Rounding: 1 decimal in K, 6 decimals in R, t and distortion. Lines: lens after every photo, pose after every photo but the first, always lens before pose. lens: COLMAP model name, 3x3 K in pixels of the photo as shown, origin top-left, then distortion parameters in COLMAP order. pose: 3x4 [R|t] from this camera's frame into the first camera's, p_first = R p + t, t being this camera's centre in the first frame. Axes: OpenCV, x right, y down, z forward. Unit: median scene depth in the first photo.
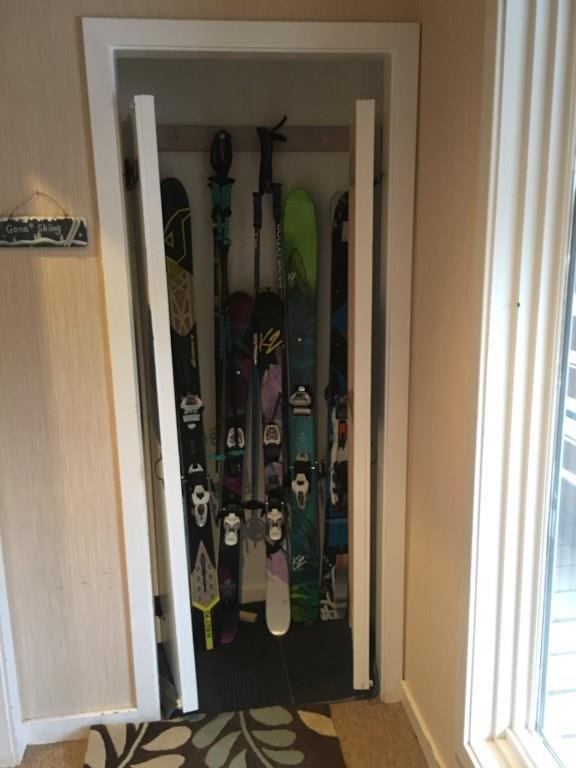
lens RADIAL K [[664.6, 0, 286.4], [0, 664.6, 382.5], [0, 0, 1]] dist [0.051935, -0.024339]
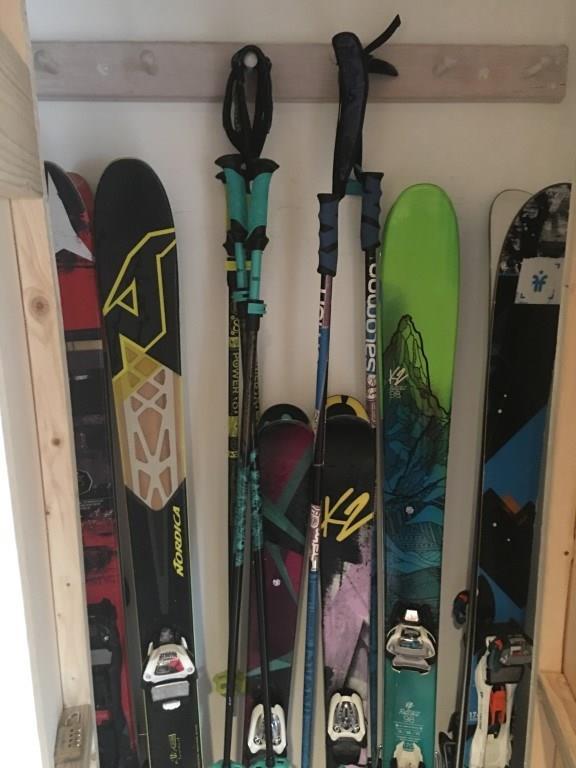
lens RADIAL K [[664.6, 0, 290.7], [0, 664.6, 386.0], [0, 0, 1]] dist [0.051935, -0.024339]
pose [[0.997707, 0.023254, -0.063564, -0.036633], [-0.022234, 0.999613, 0.016700, -0.162220], [0.063928, -0.015248, 0.997838, 0.548769]]
